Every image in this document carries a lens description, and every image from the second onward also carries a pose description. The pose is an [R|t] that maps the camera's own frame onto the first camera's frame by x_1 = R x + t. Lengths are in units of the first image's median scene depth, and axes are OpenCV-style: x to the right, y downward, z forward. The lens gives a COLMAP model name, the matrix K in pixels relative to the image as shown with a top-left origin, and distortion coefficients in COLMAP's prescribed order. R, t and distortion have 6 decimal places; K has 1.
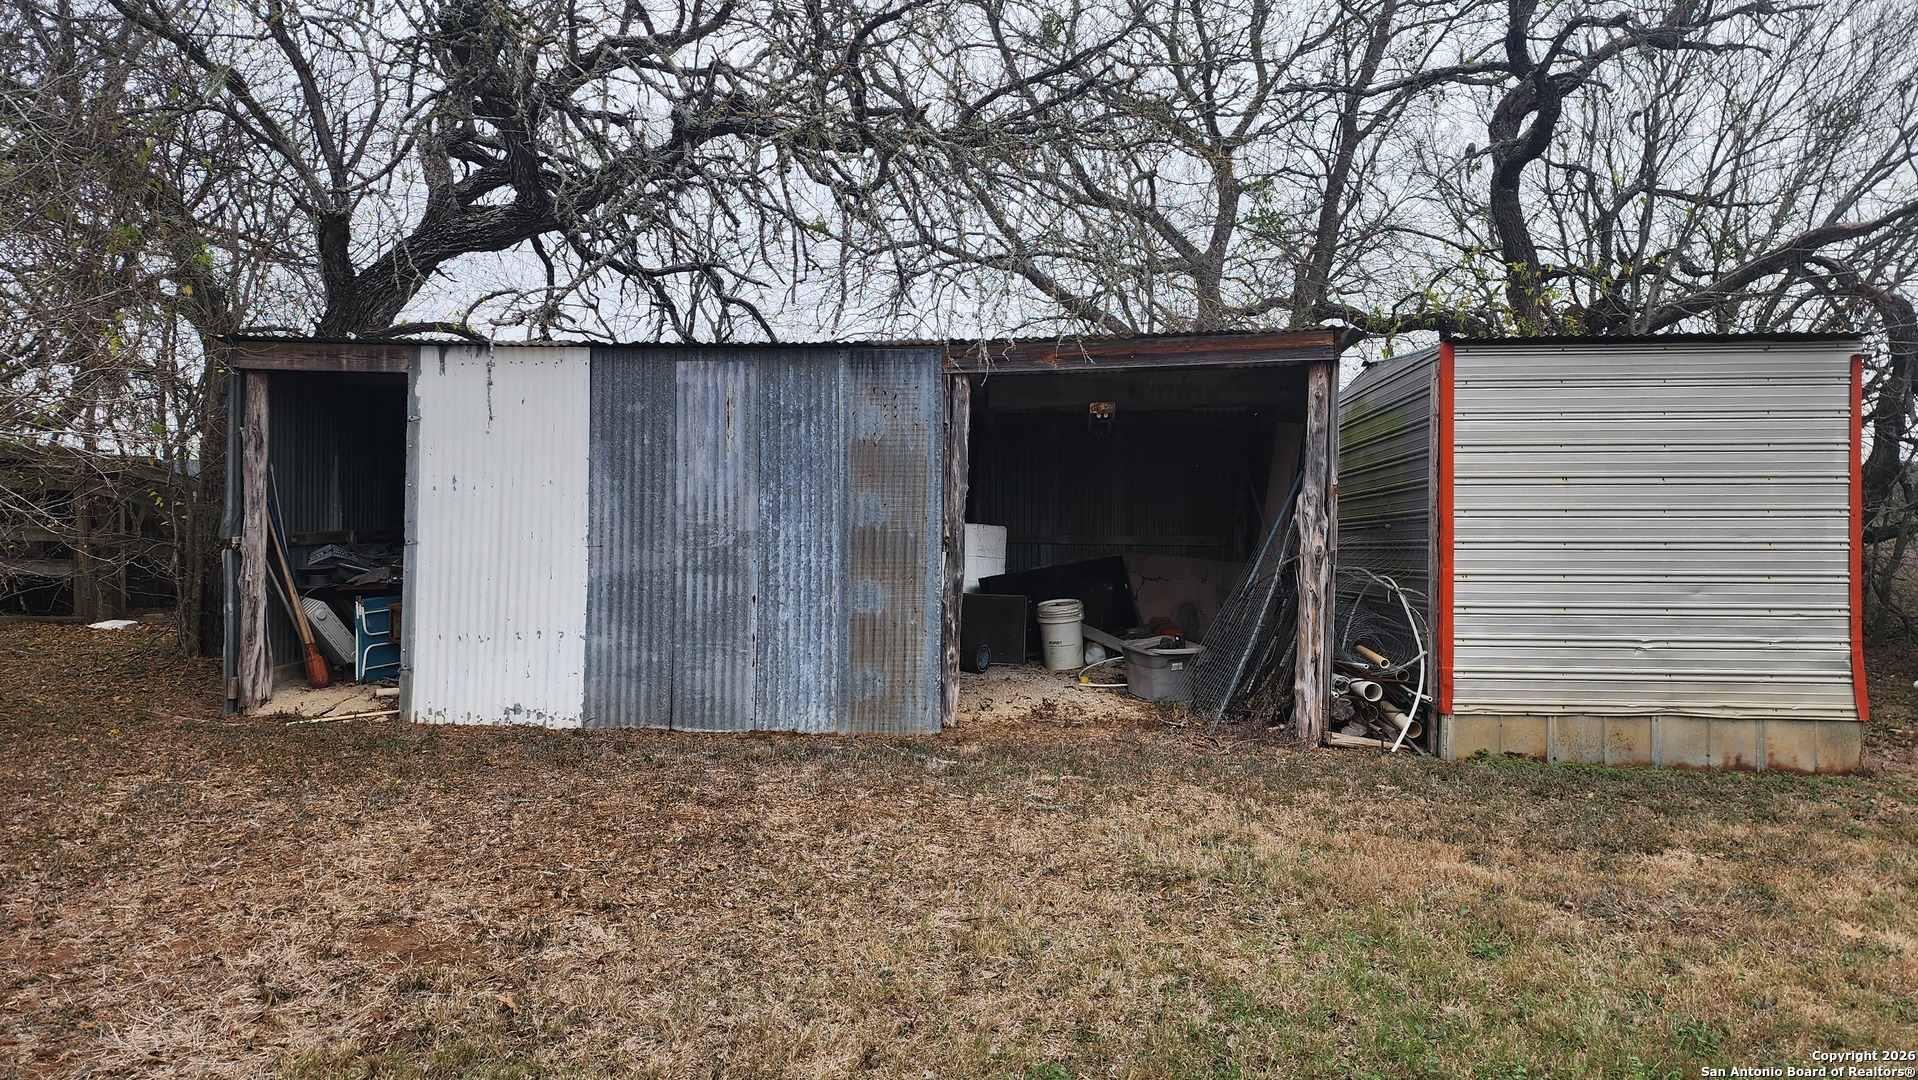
lens RADIAL K [[1241.1, 0, 986.7], [0, 1241.1, 534.2], [0, 0, 1]] dist [0.057723, -0.048301]
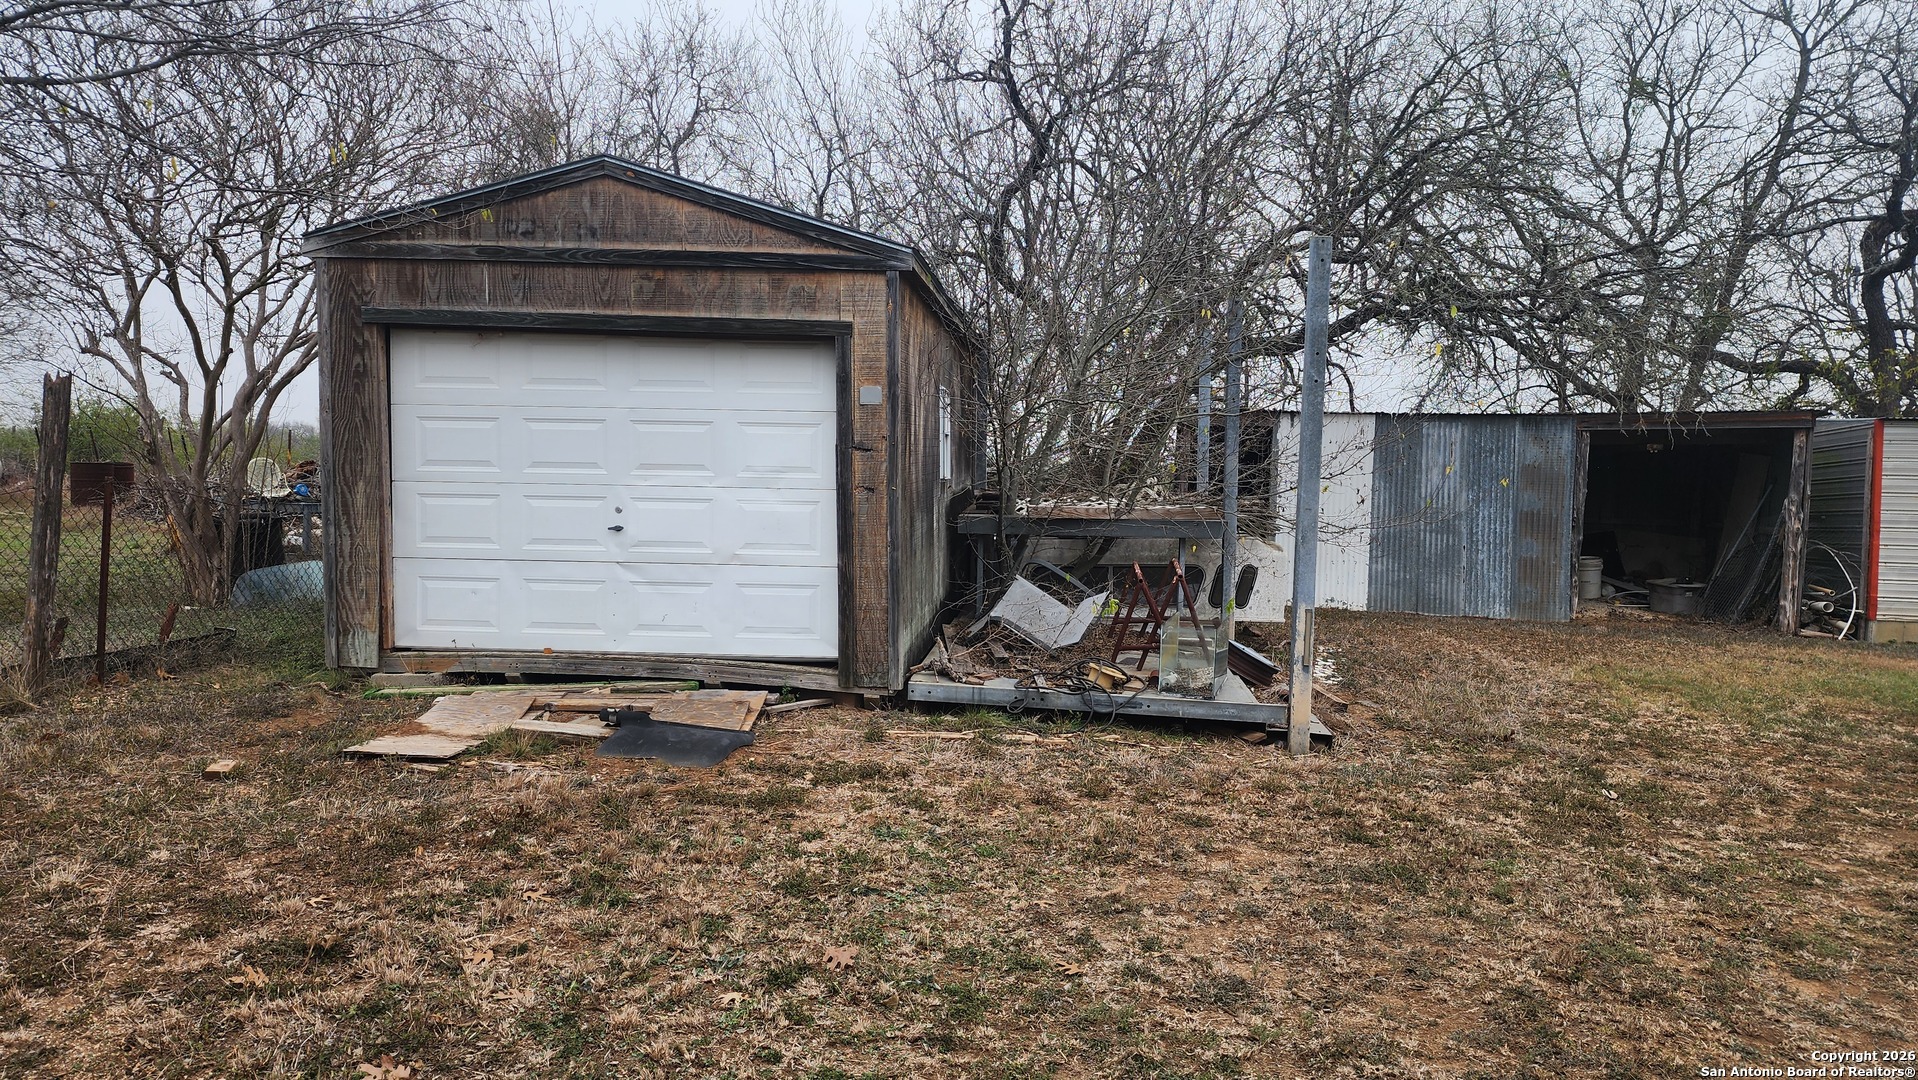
lens RADIAL K [[1241.1, 0, 986.7], [0, 1241.1, 534.2], [0, 0, 1]] dist [0.057723, -0.048301]
pose [[0.986743, 0.028137, -0.159833, -0.609728], [-0.025310, 0.999486, 0.019698, 0.012849], [0.160305, -0.015391, 0.986947, -1.017353]]
